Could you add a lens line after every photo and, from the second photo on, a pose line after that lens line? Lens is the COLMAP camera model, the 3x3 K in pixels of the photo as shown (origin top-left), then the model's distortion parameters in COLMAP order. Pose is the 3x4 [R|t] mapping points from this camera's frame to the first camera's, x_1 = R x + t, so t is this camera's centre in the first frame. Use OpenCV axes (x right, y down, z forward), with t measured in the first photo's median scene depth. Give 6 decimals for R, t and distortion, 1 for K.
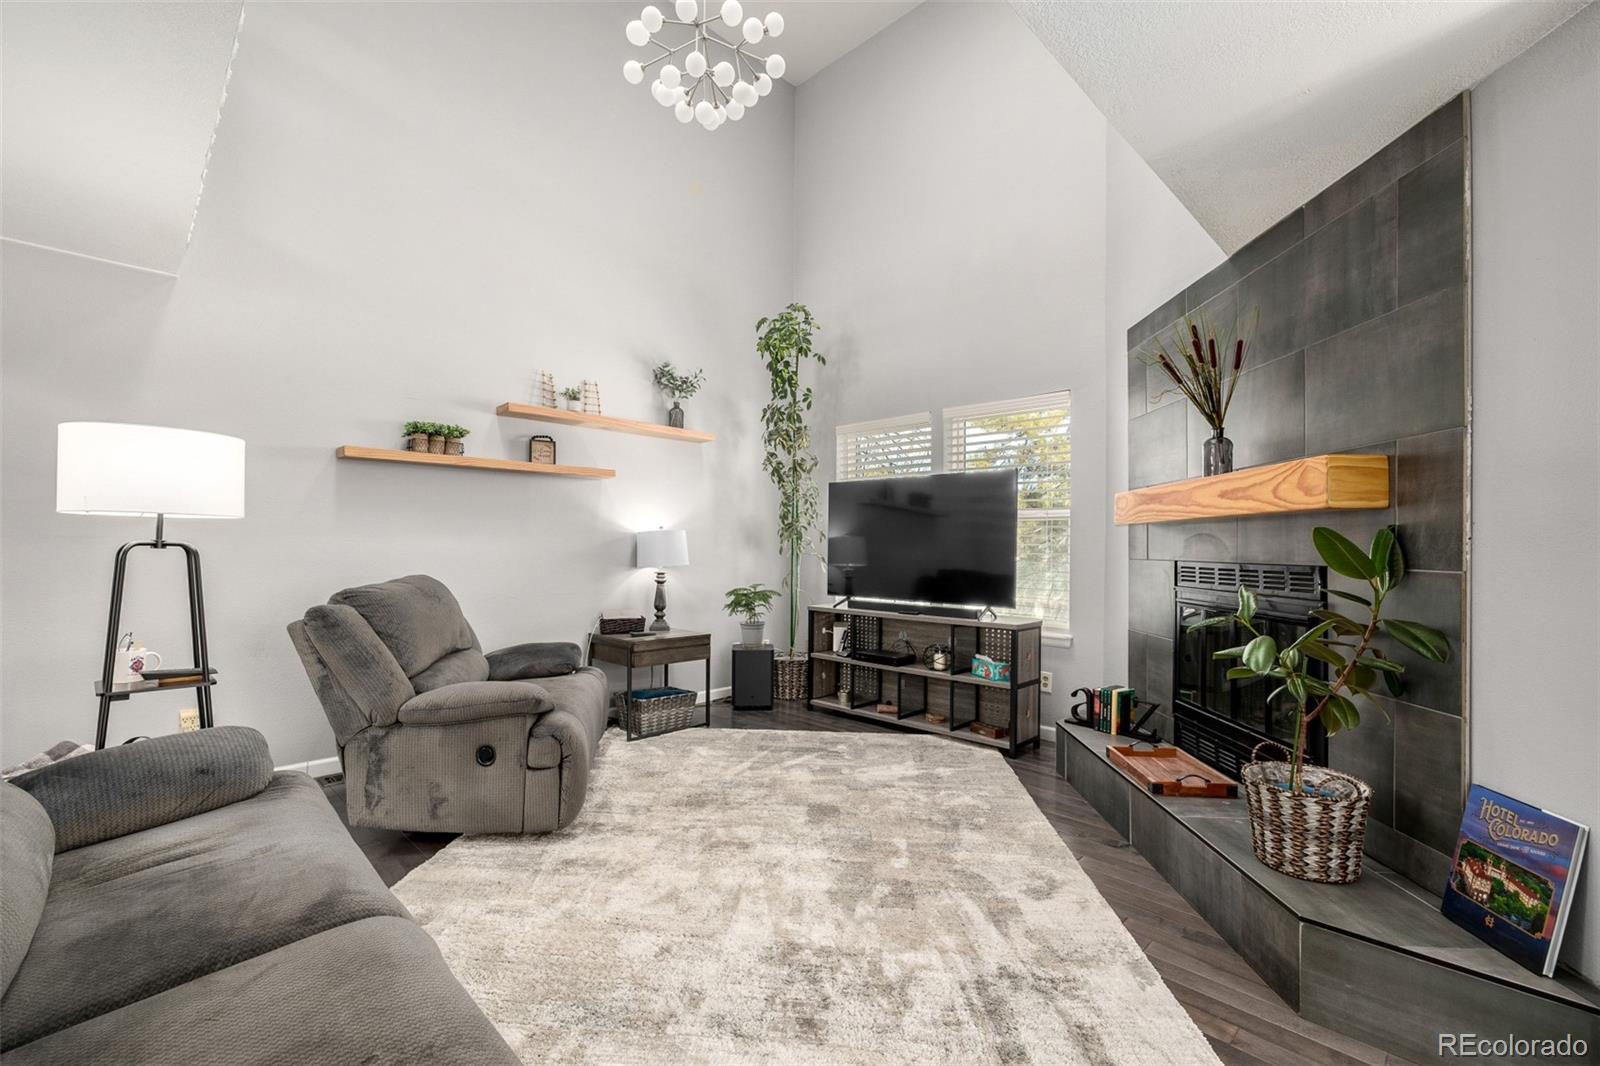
lens RADIAL K [[672.0, 0, 792.3], [0, 672.0, 543.5], [0, 0, 1]] dist [0.003377, -0.000443]
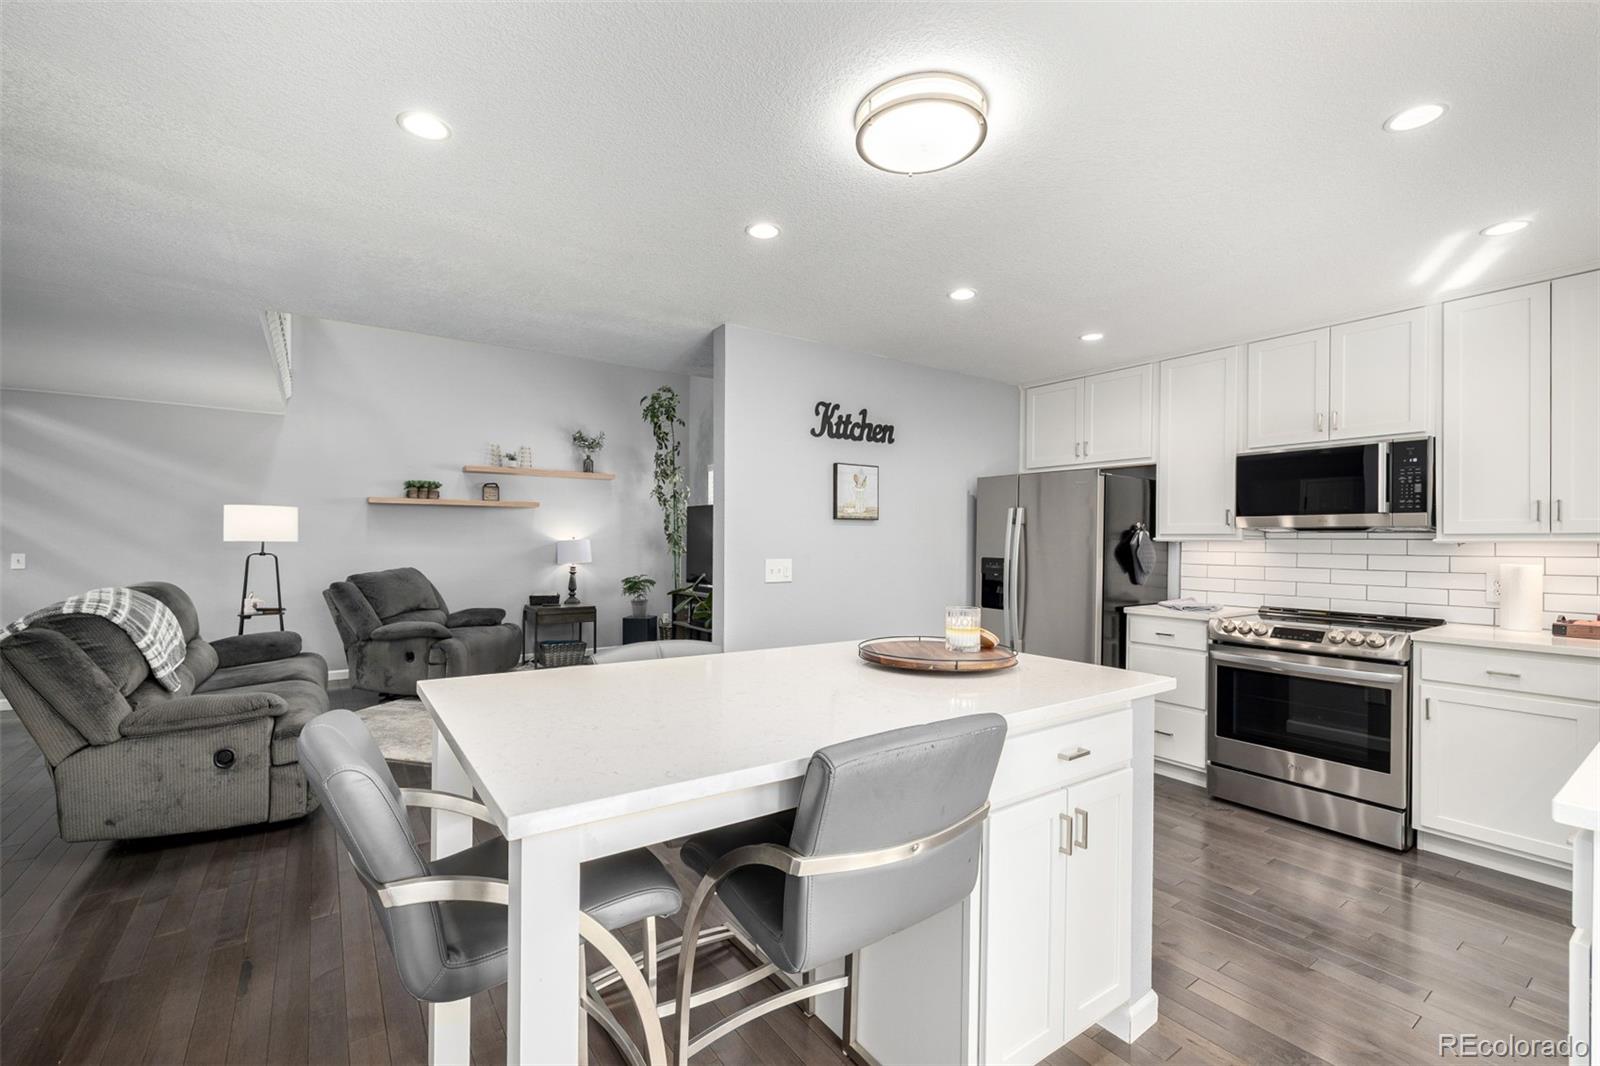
lens RADIAL K [[672.0, 0, 792.8], [0, 672.0, 541.0], [0, 0, 1]] dist [0.003377, -0.000443]
pose [[0.984286, -0.003524, -0.176544, 0.668656], [0.004257, 0.999984, 0.003772, -0.023095], [0.176528, -0.004465, 0.984286, -0.508334]]
